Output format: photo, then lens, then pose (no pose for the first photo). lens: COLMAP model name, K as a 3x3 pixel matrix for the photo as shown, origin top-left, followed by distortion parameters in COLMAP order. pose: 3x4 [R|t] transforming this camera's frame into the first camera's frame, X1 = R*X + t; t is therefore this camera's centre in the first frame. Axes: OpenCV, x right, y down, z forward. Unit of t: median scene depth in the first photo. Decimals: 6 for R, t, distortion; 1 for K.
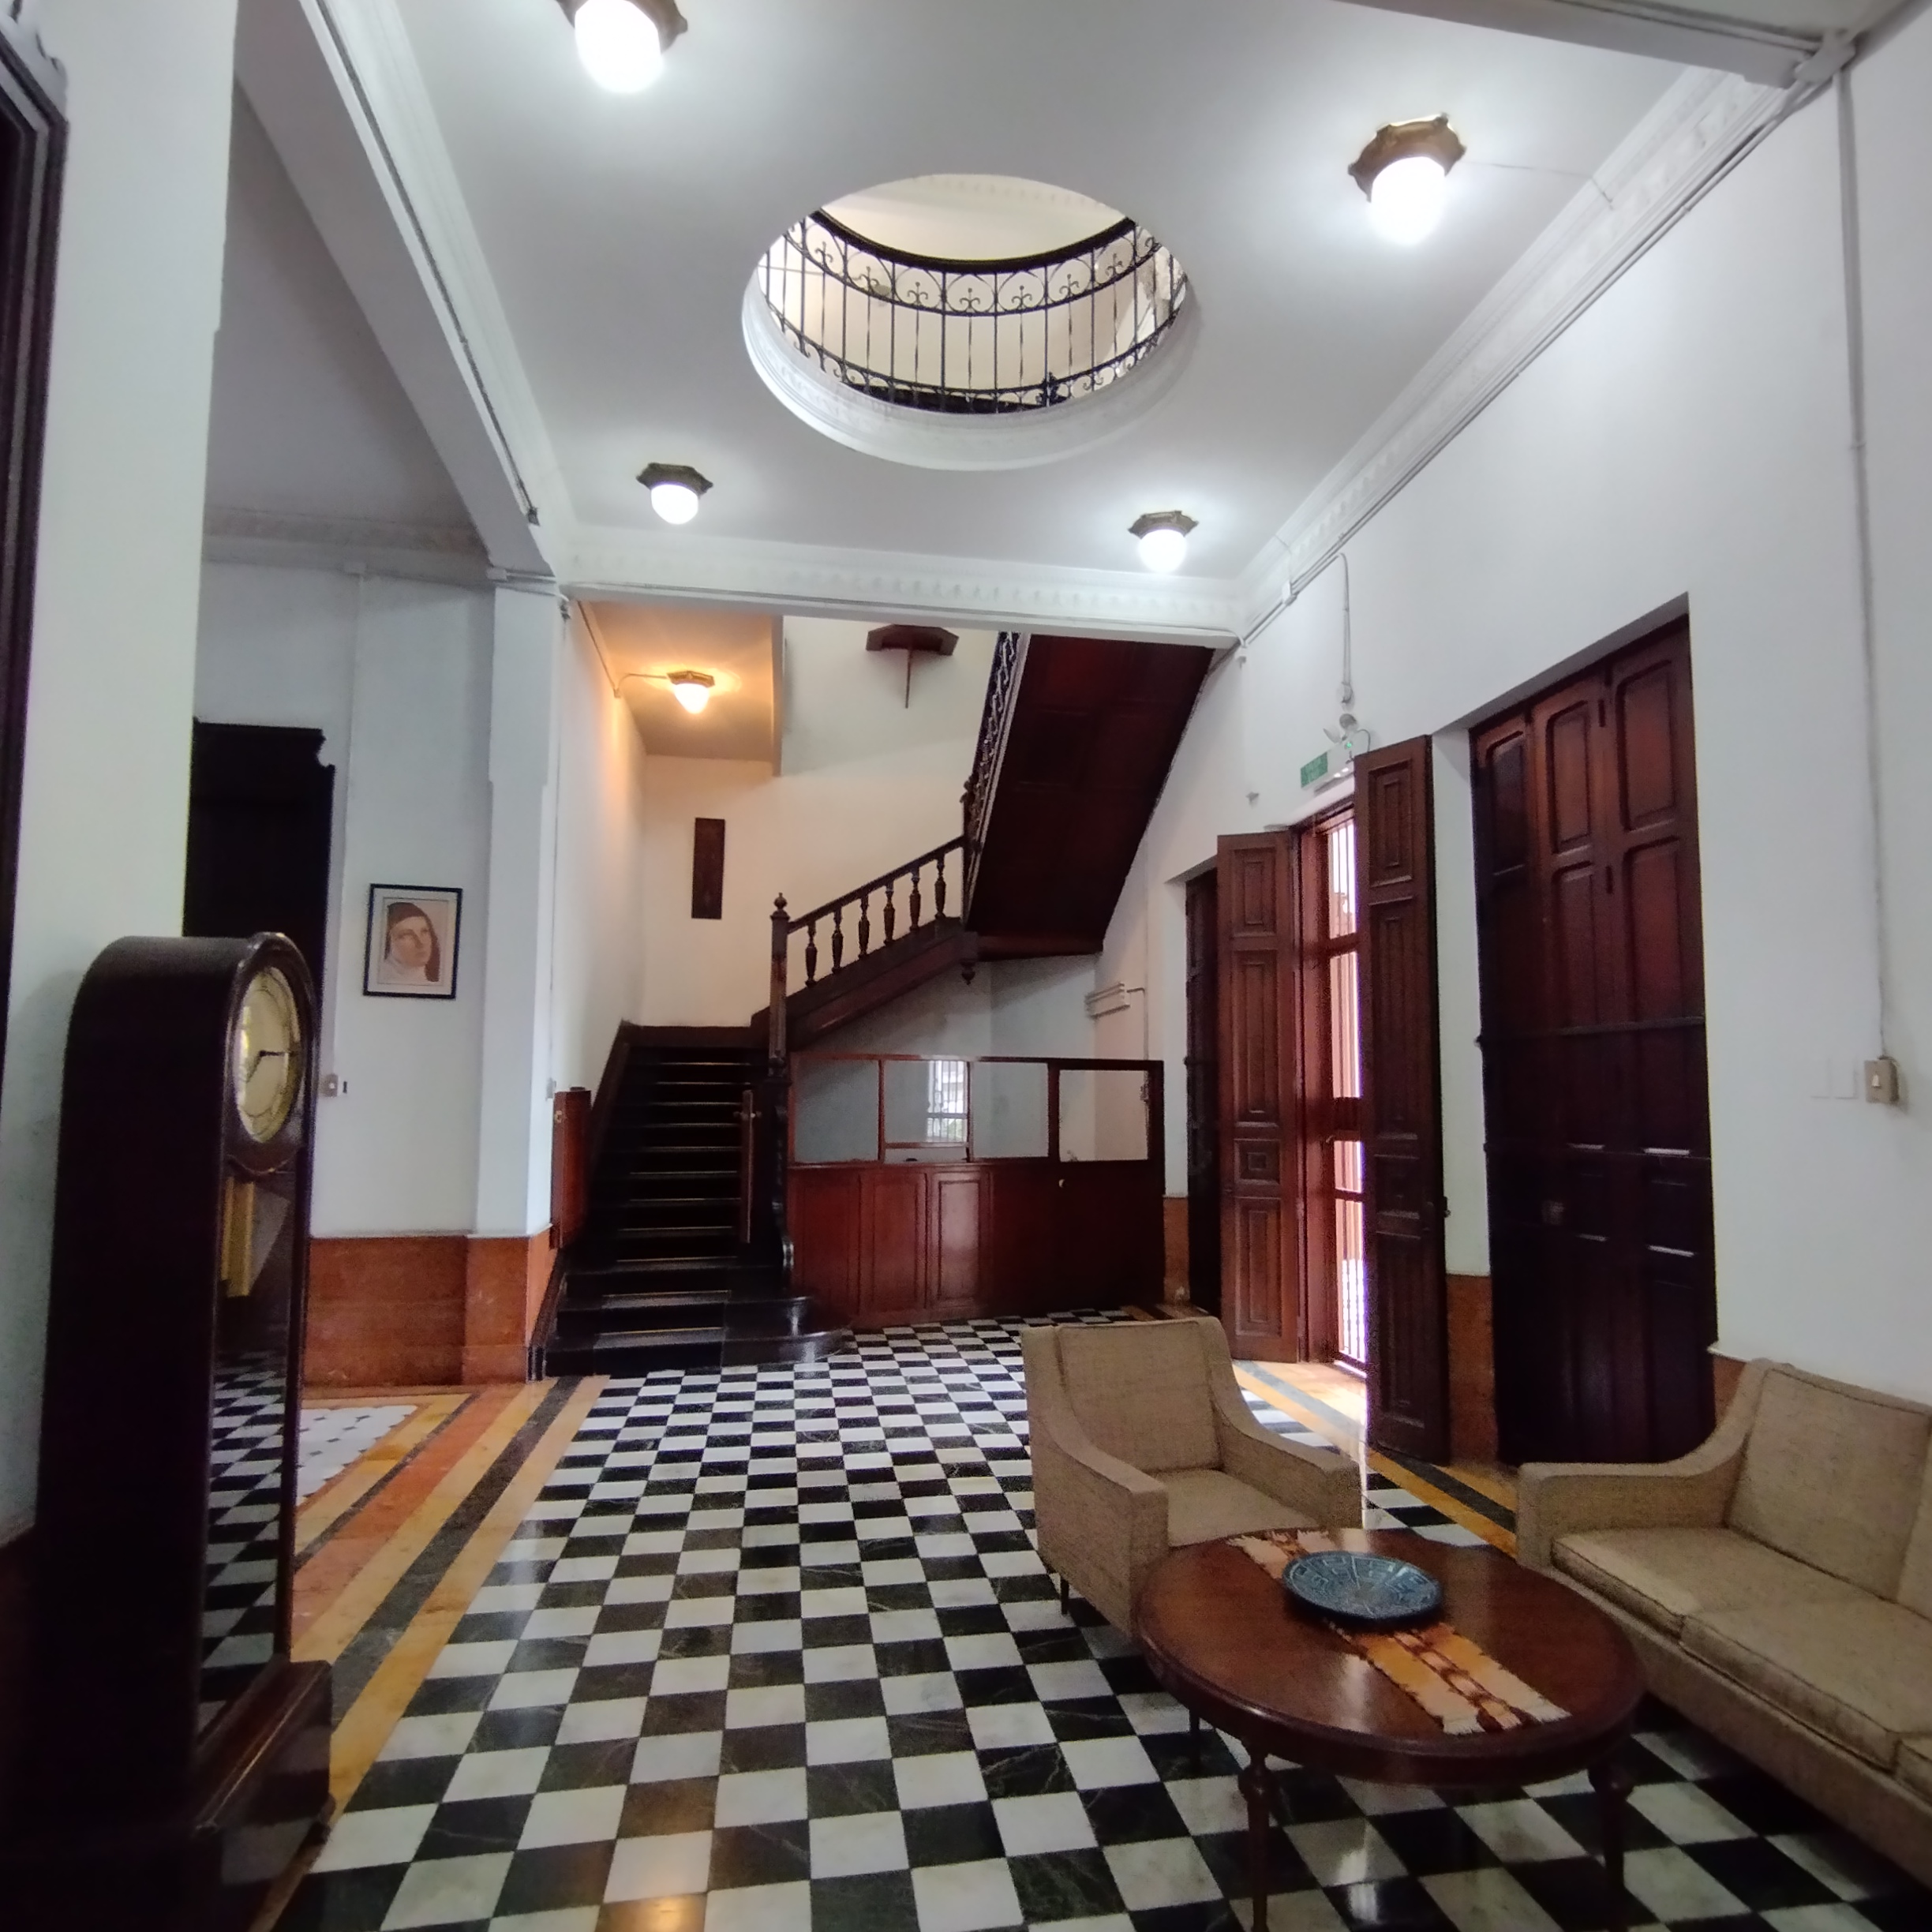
lens RADIAL K [[1190.5, 0, 1007.5], [0, 1190.5, 1006.2], [0, 0, 1]] dist [-0.012376, 0.005510]
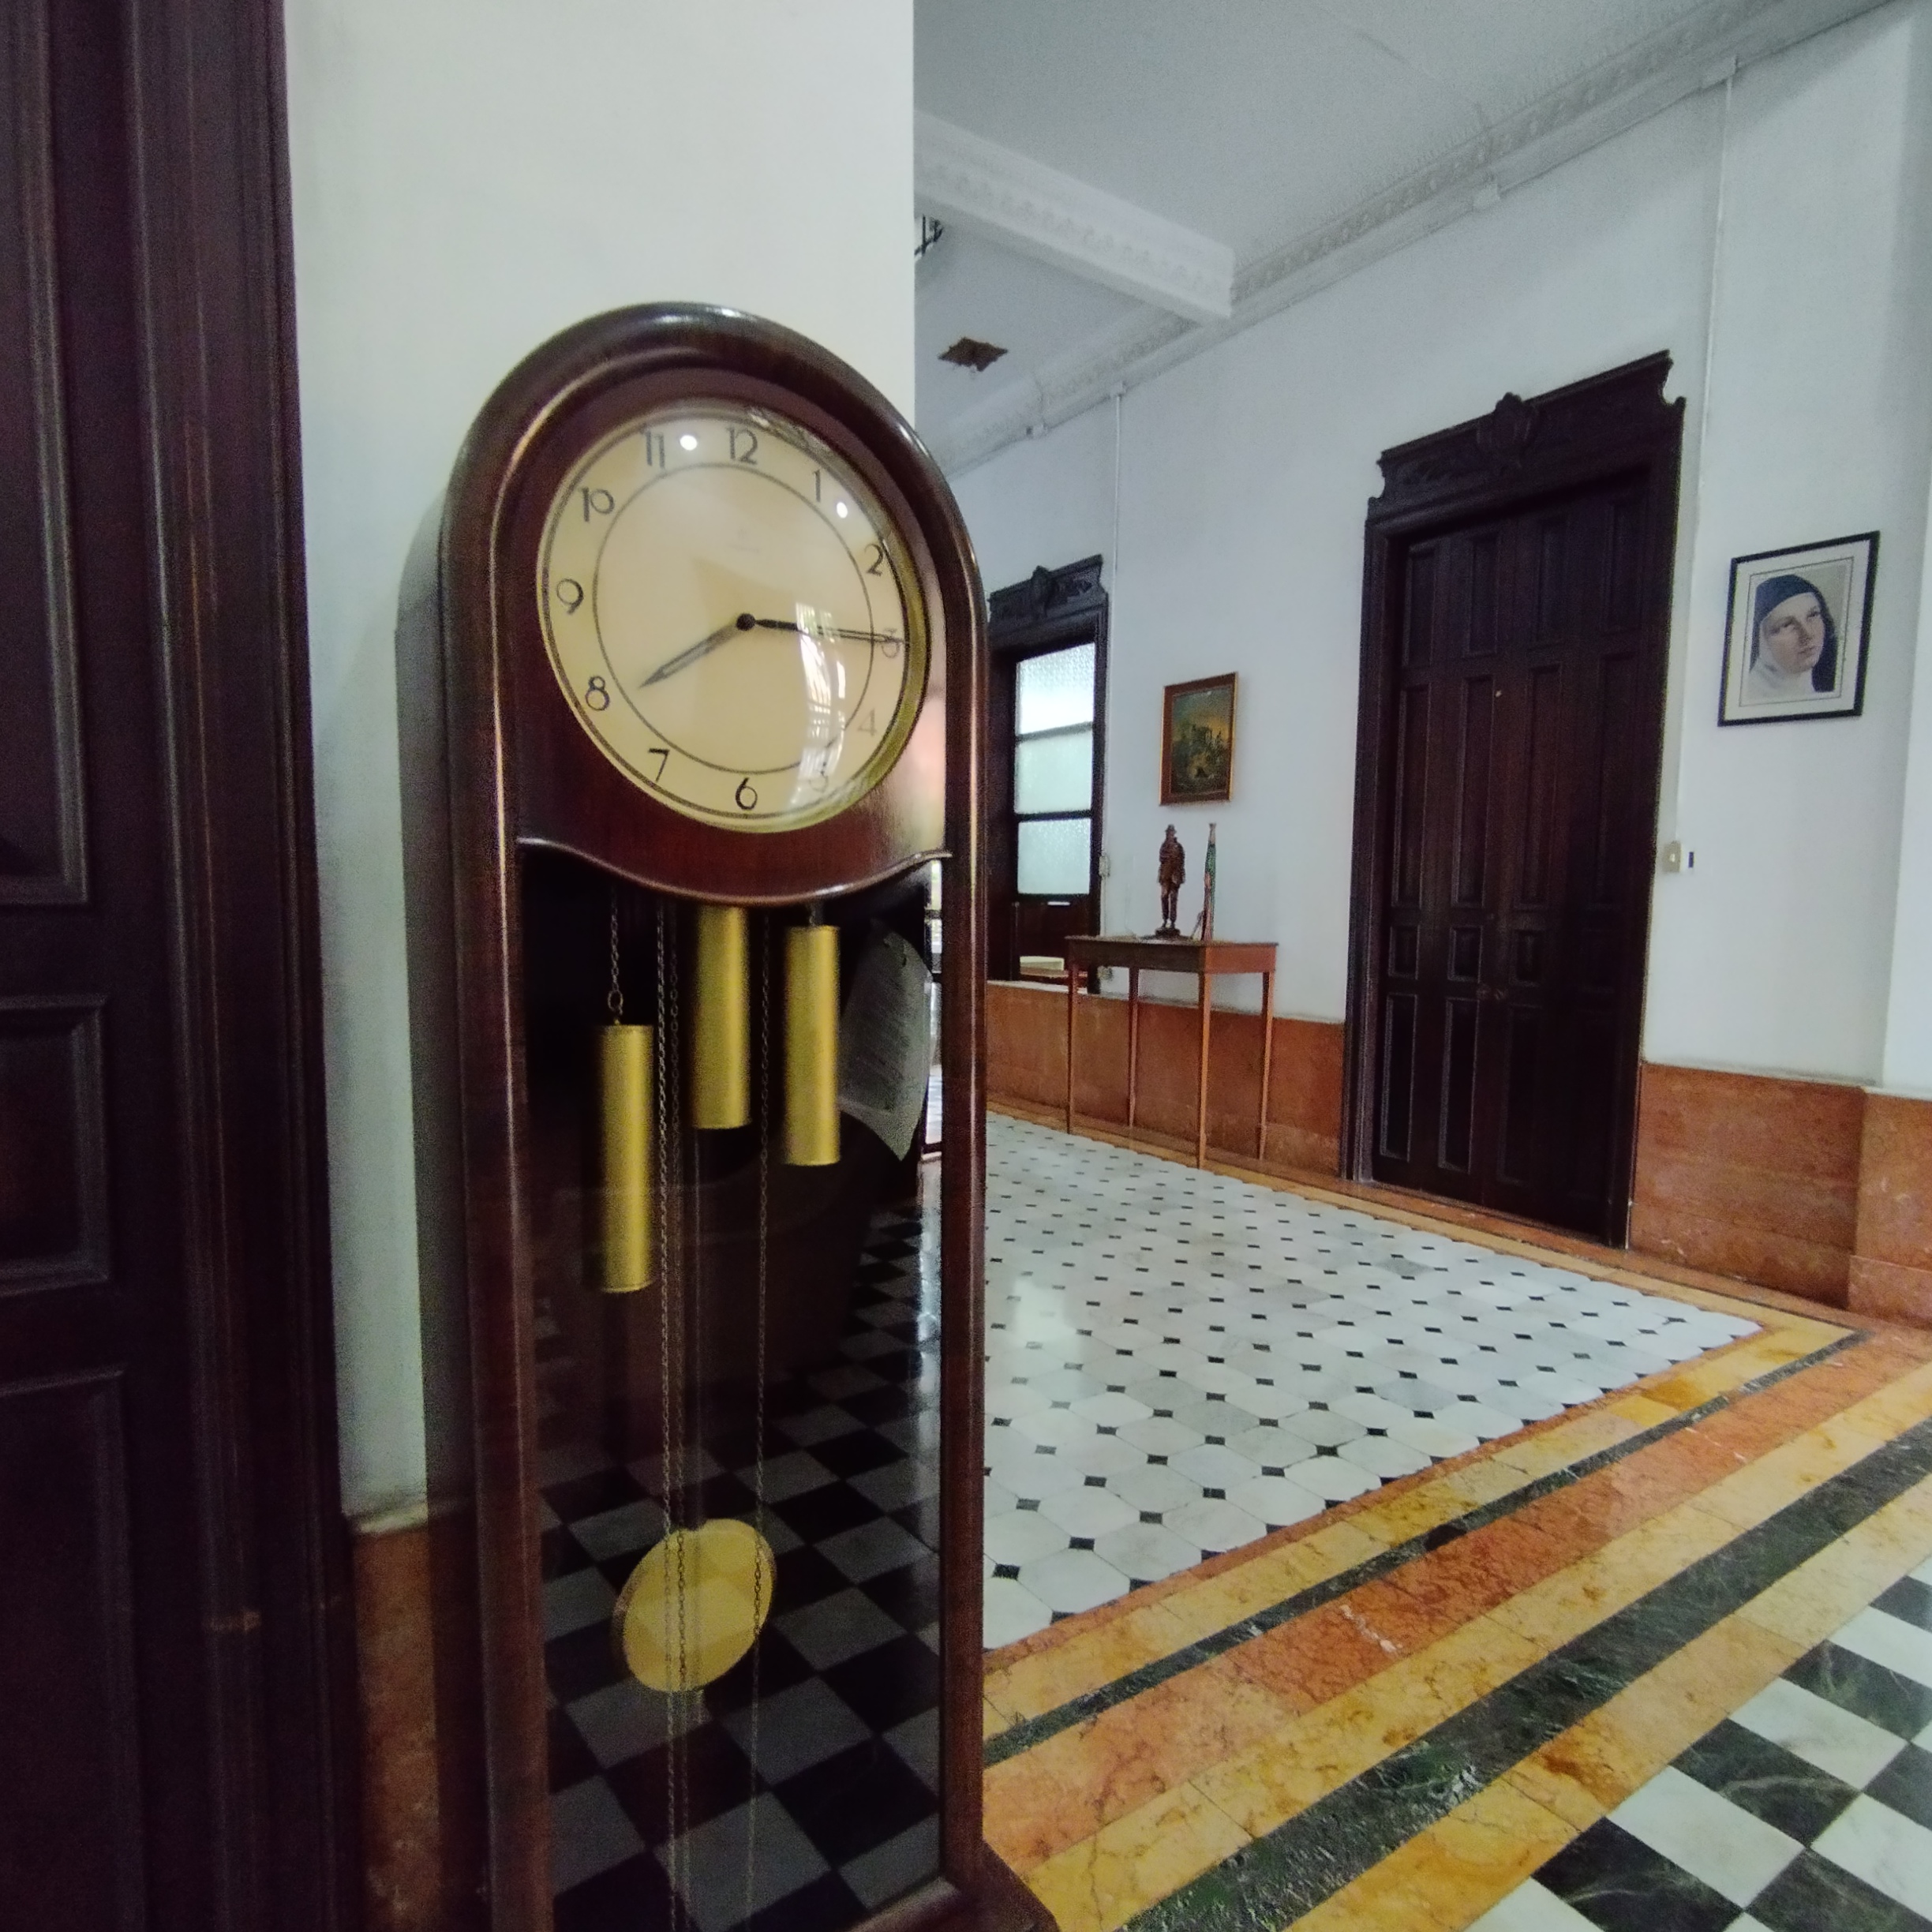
lens RADIAL K [[1190.5, 0, 1007.5], [0, 1190.5, 1006.2], [0, 0, 1]] dist [-0.012376, 0.005510]
pose [[0.411081, 0.085728, -0.907559, -0.070235], [0.056276, 0.991283, 0.119127, 0.047448], [0.909860, -0.100044, 0.402674, 0.327907]]
